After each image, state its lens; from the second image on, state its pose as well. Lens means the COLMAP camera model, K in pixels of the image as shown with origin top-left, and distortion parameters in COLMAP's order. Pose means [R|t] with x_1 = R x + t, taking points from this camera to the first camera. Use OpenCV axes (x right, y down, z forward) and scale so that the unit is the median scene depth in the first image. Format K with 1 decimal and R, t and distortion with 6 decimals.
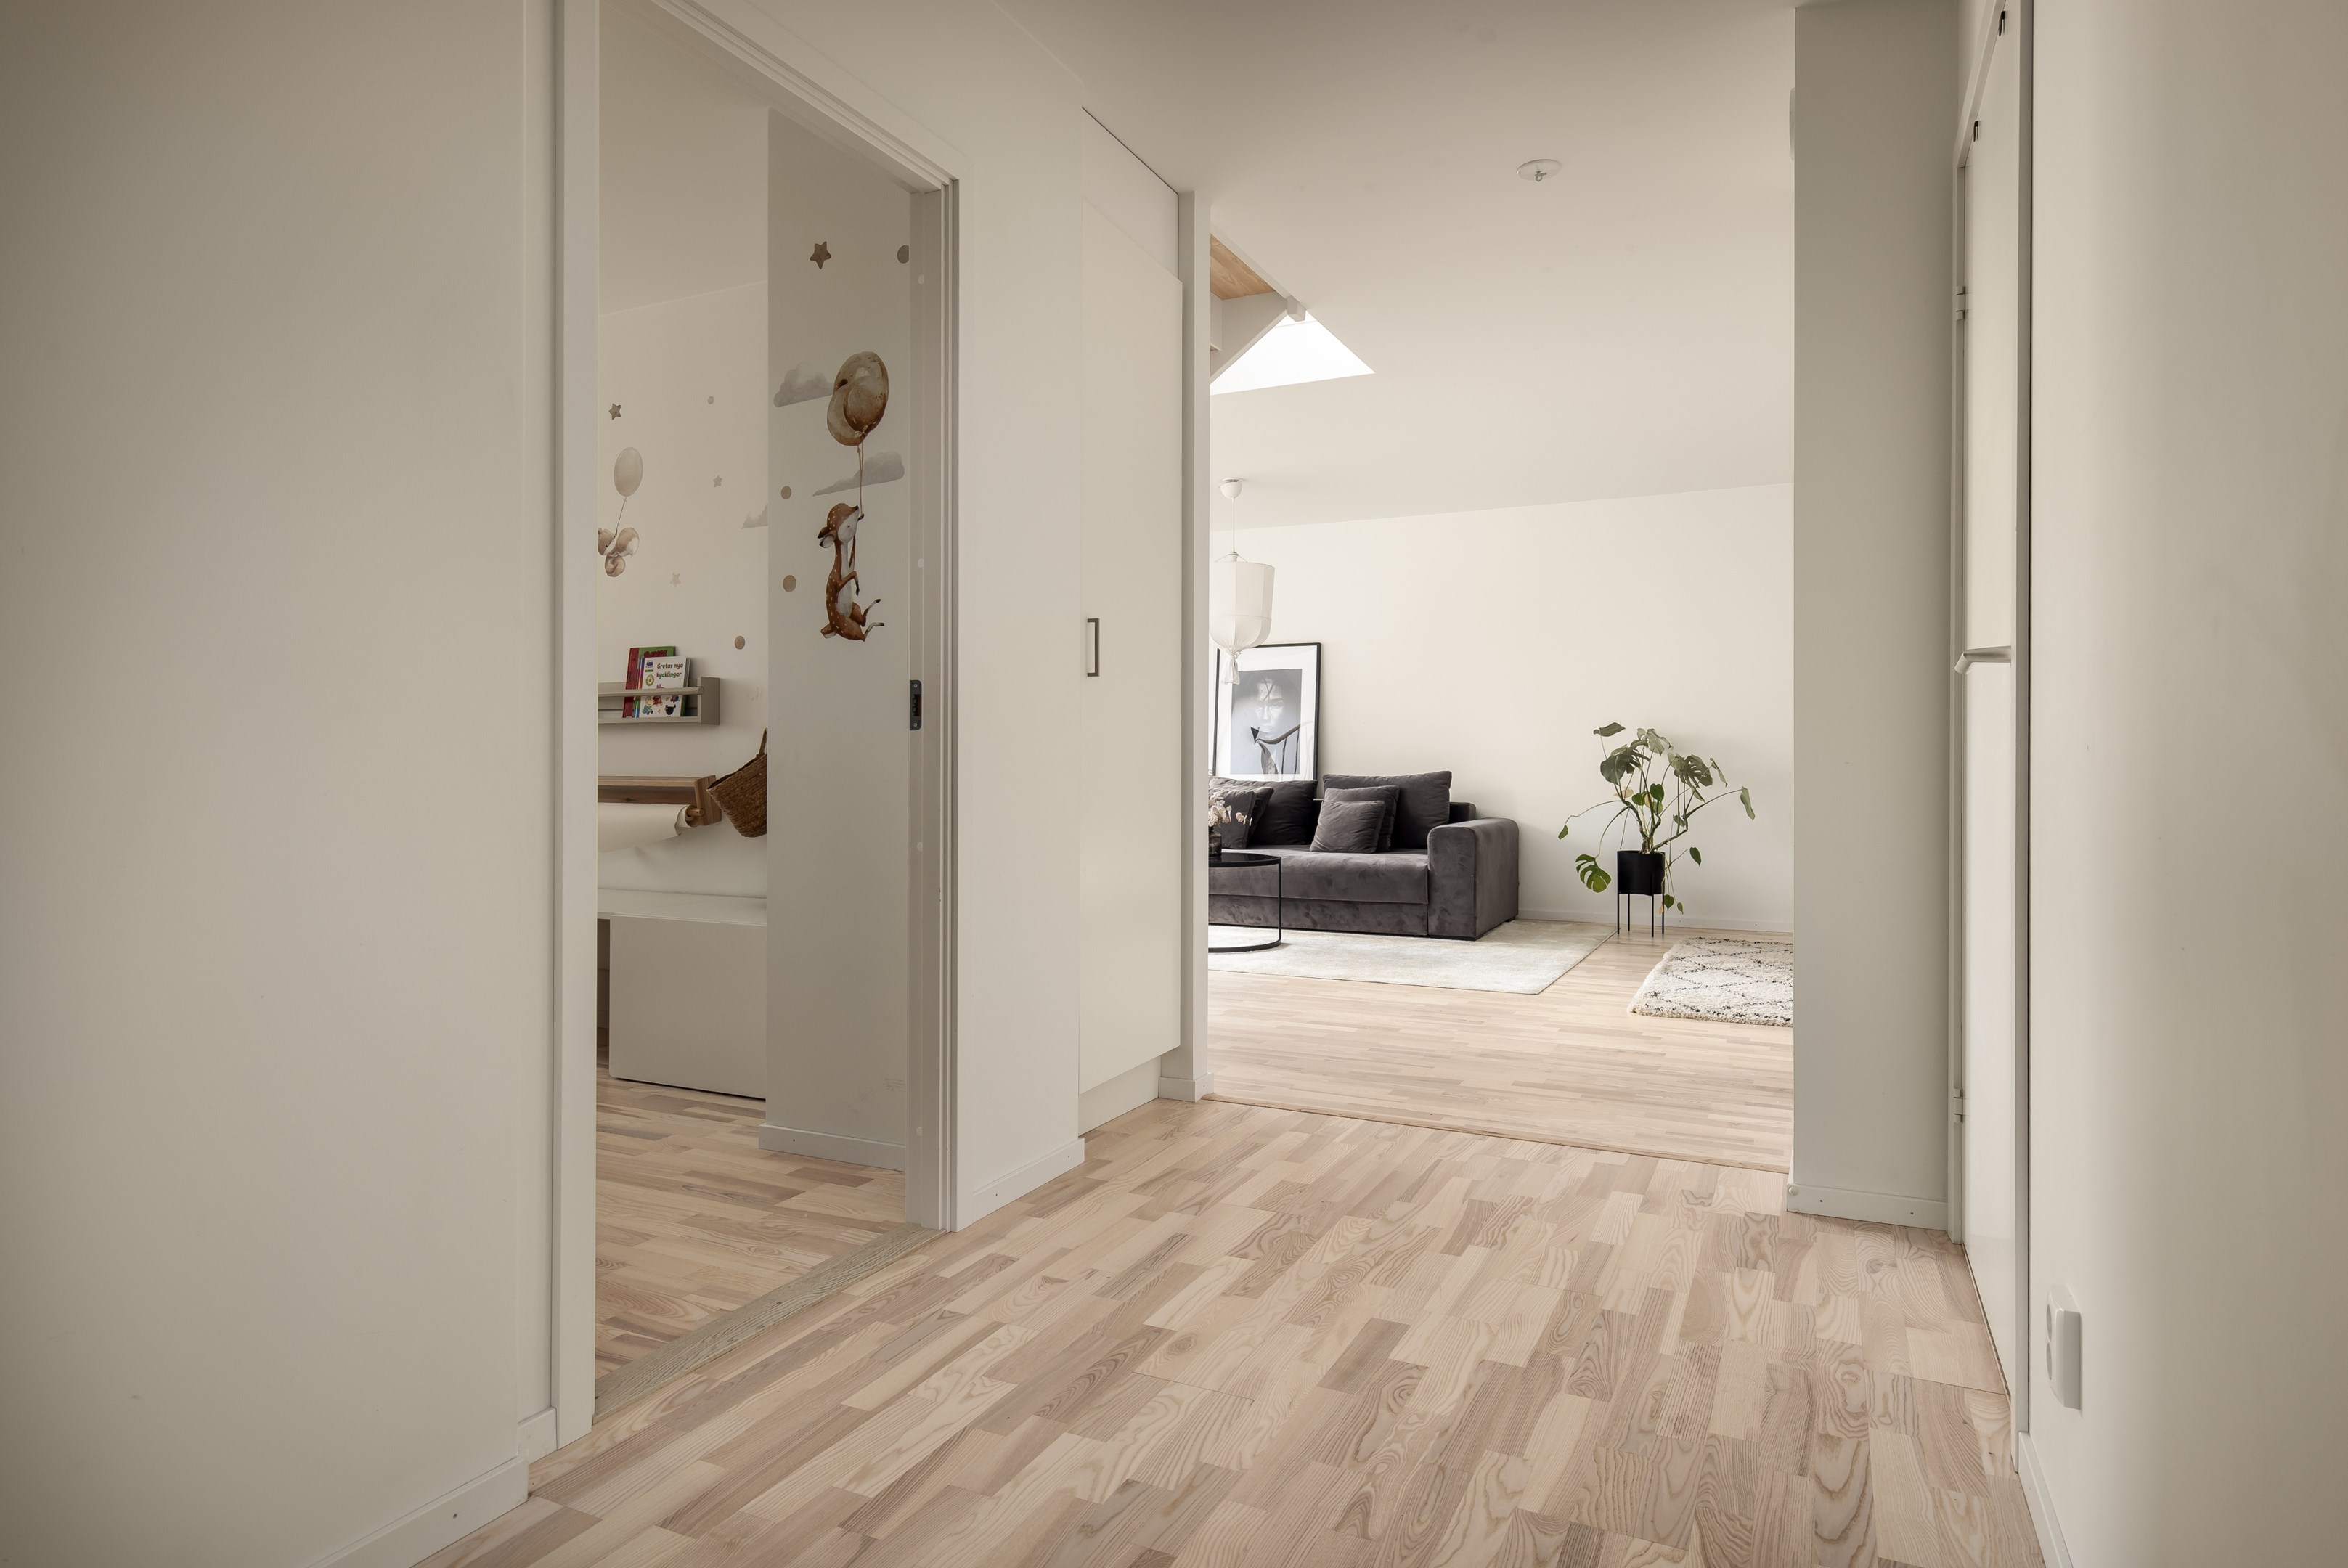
lens RADIAL K [[1311.6, 0, 1183.1], [0, 1311.6, 782.7], [0, 0, 1]] dist [0.000362, -0.000705]
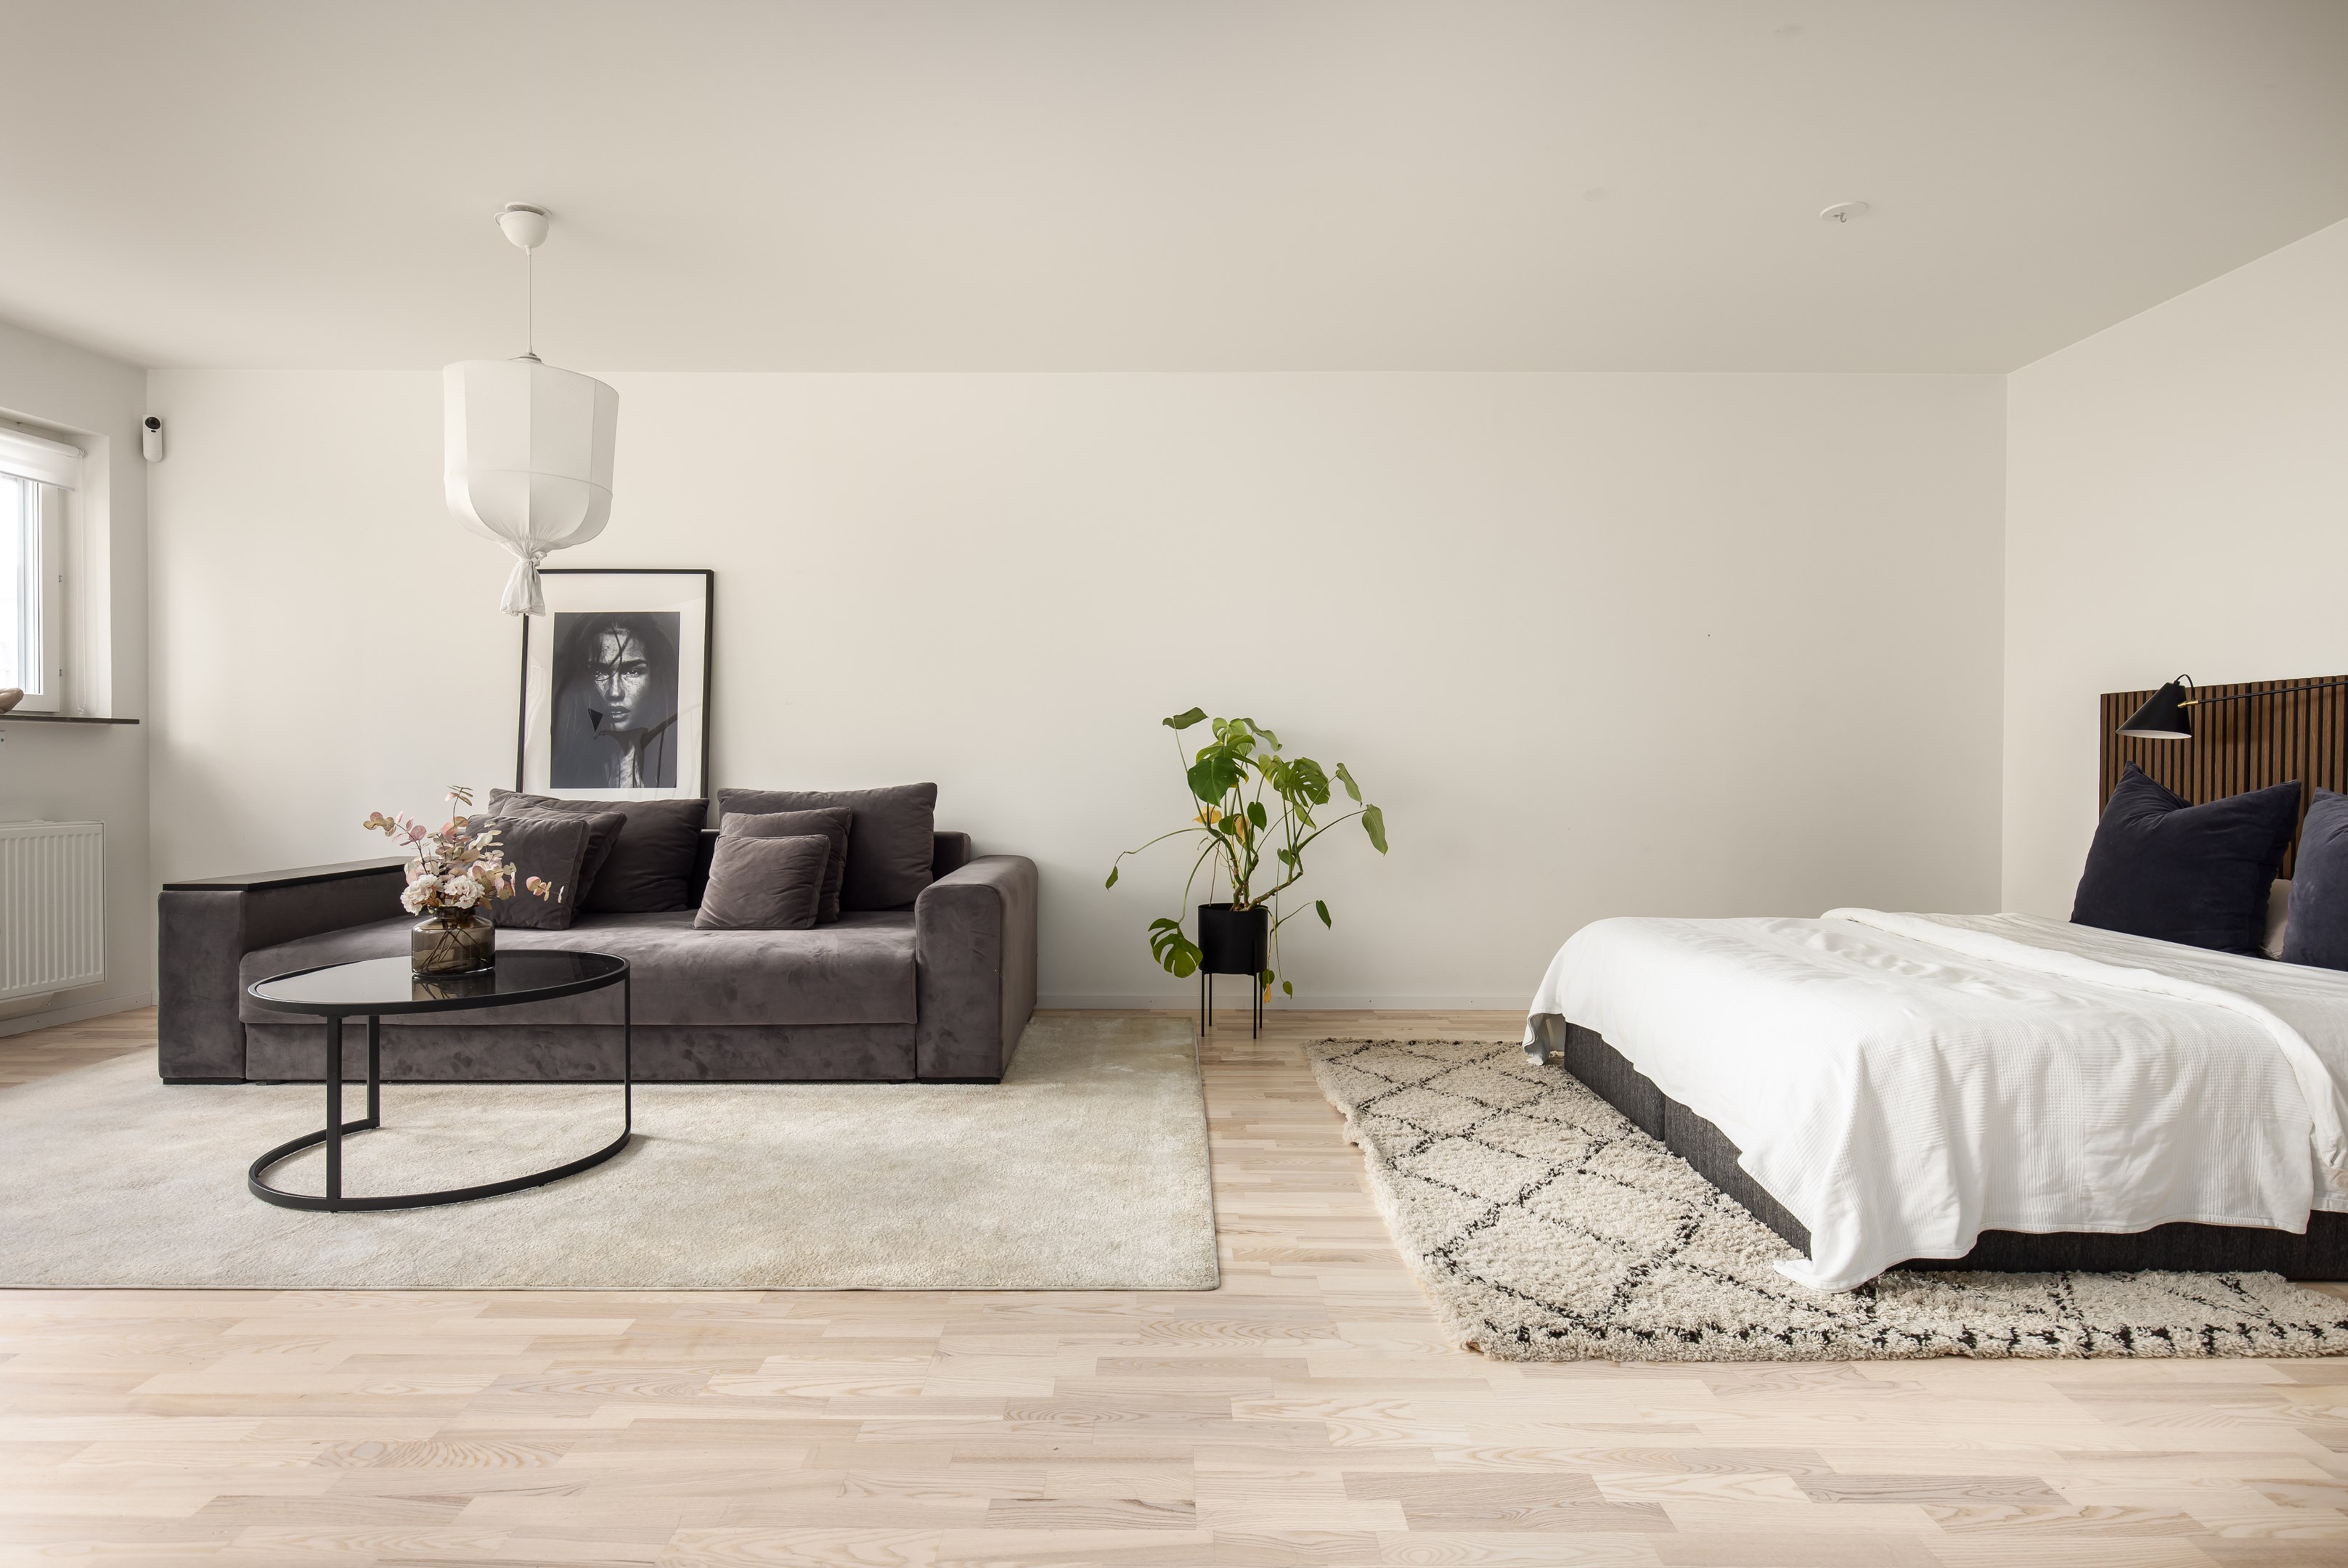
lens RADIAL K [[1311.6, 0, 1176.3], [0, 1311.6, 776.3], [0, 0, 1]] dist [0.000362, -0.000705]
pose [[0.903784, -0.002880, 0.427978, 0.045484], [0.005813, 0.999968, -0.005546, -0.008552], [-0.427949, 0.007500, 0.903772, 0.425182]]
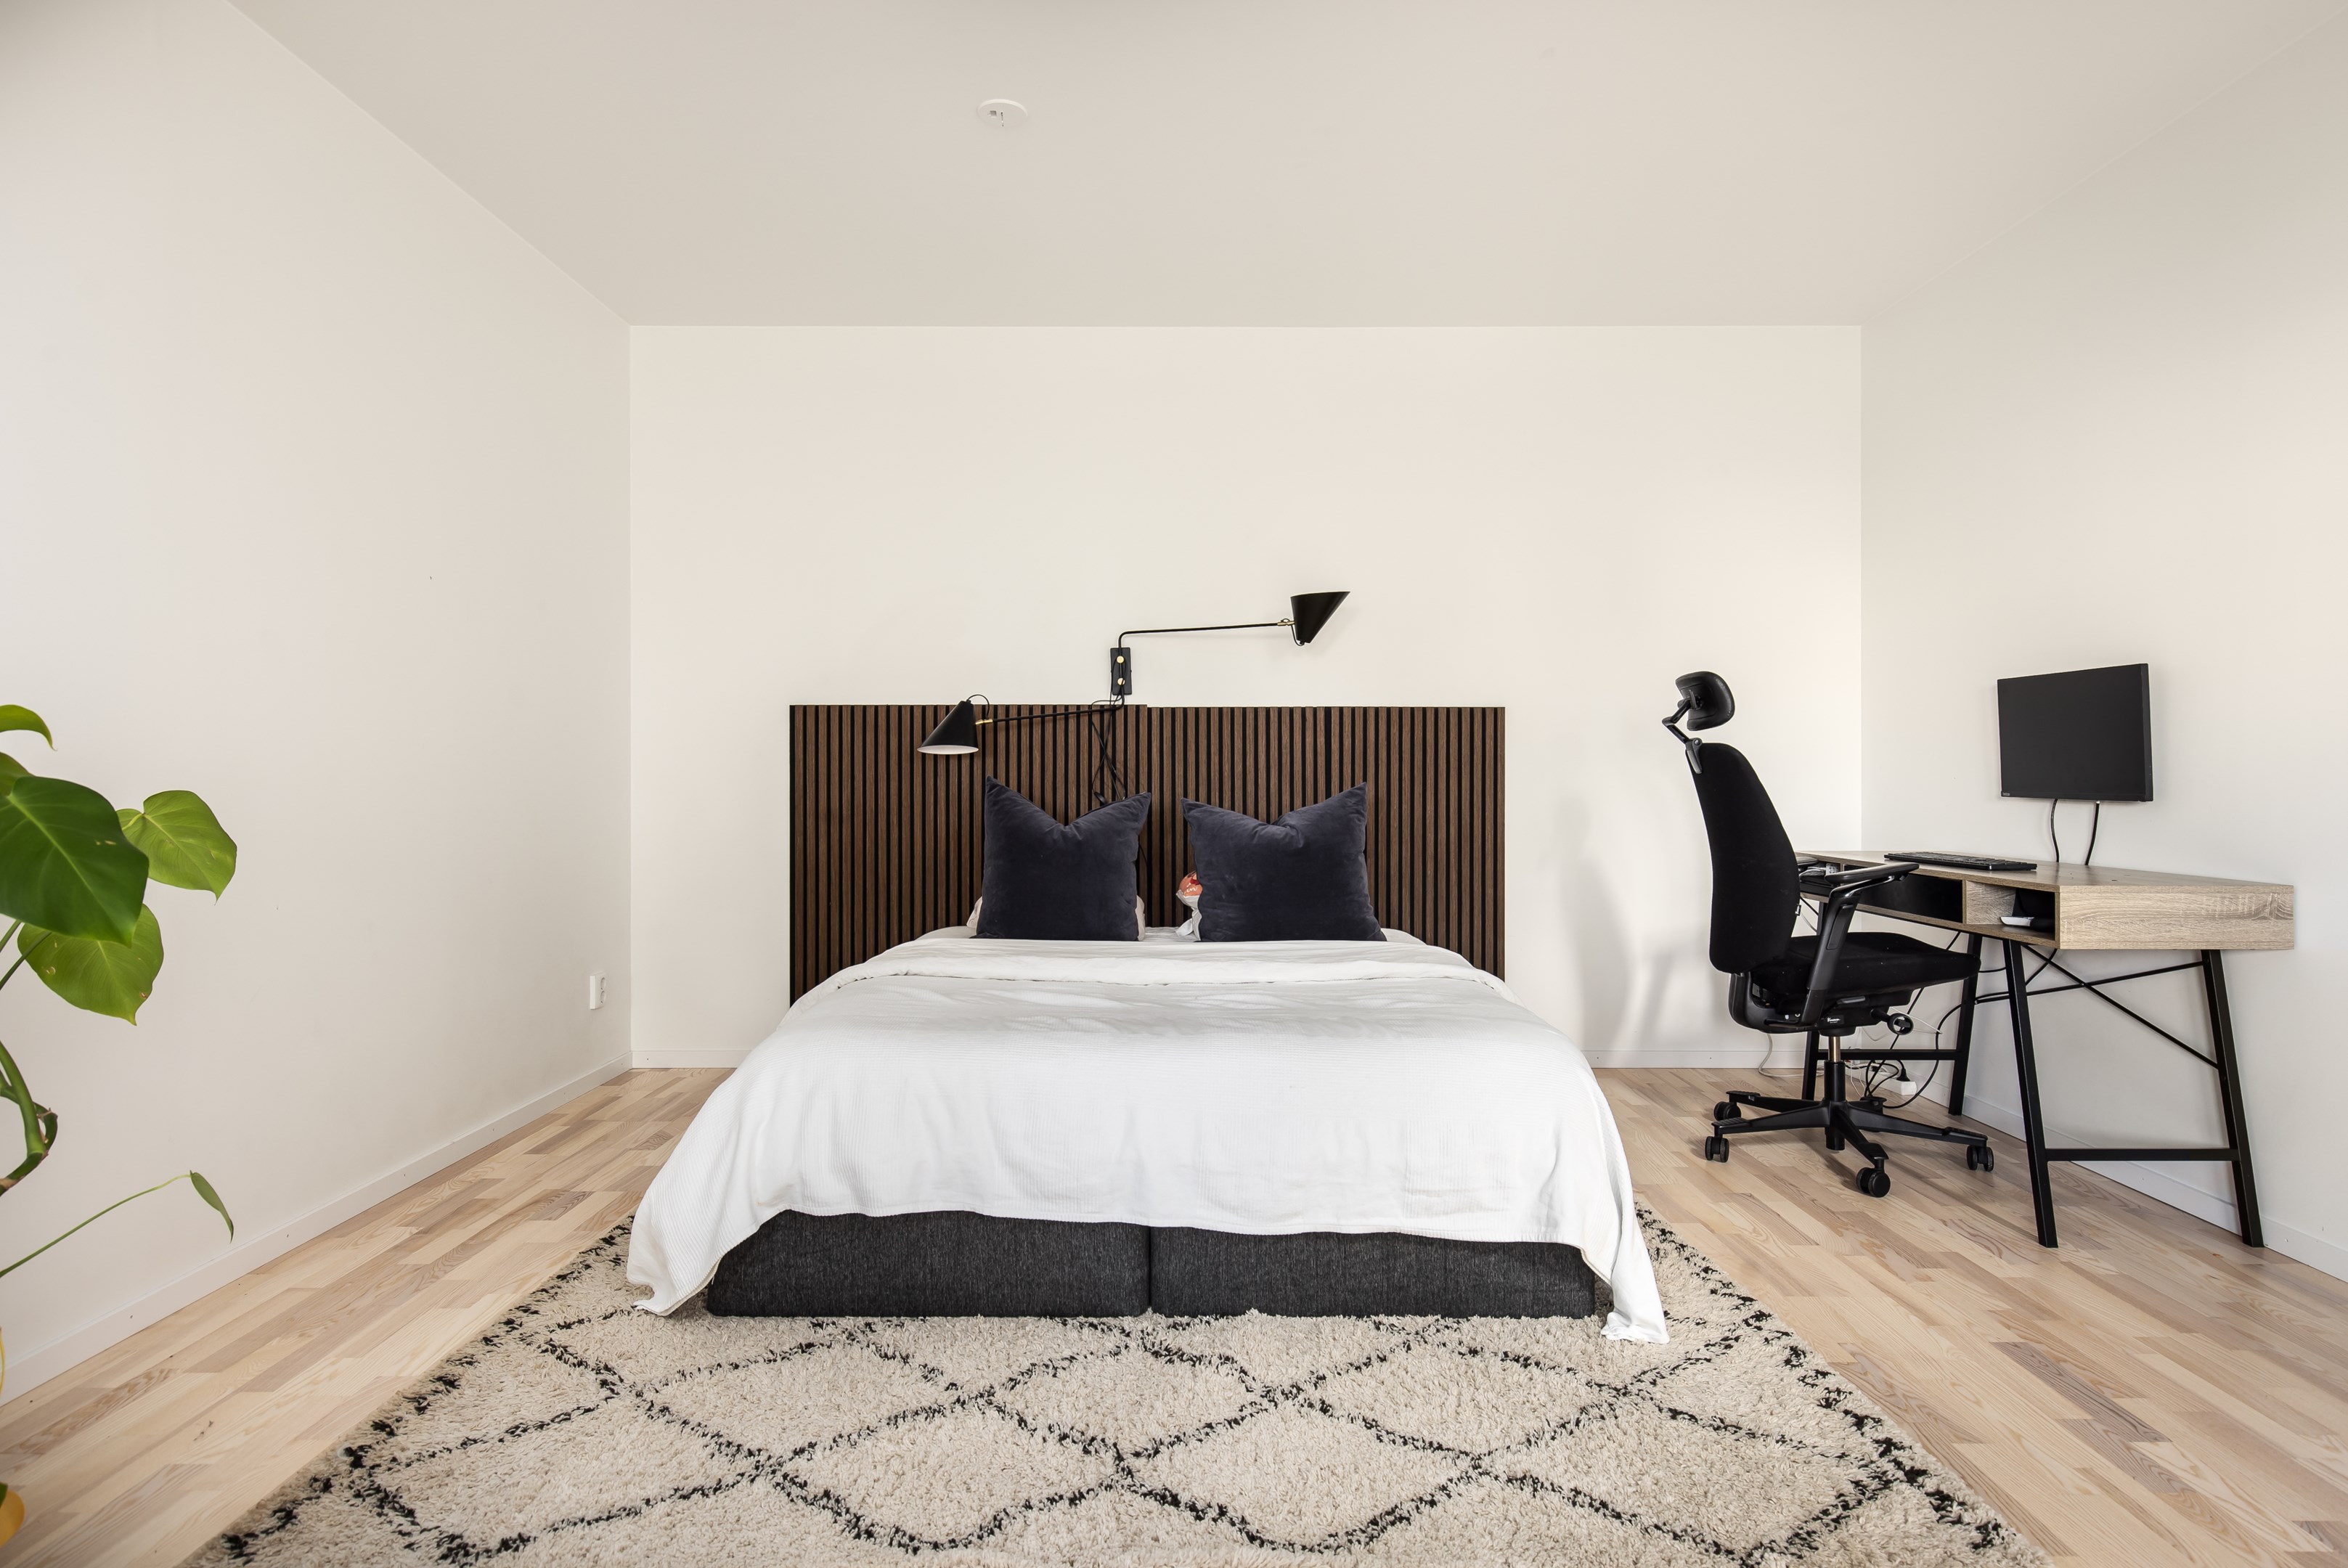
lens RADIAL K [[1311.6, 0, 1171.8], [0, 1311.6, 787.5], [0, 0, 1]] dist [0.000362, -0.000705]
pose [[-0.420559, -0.001668, 0.907264, 0.102594], [0.024624, 0.999609, 0.013252, -0.015665], [-0.906931, 0.027913, -0.420353, 0.903721]]
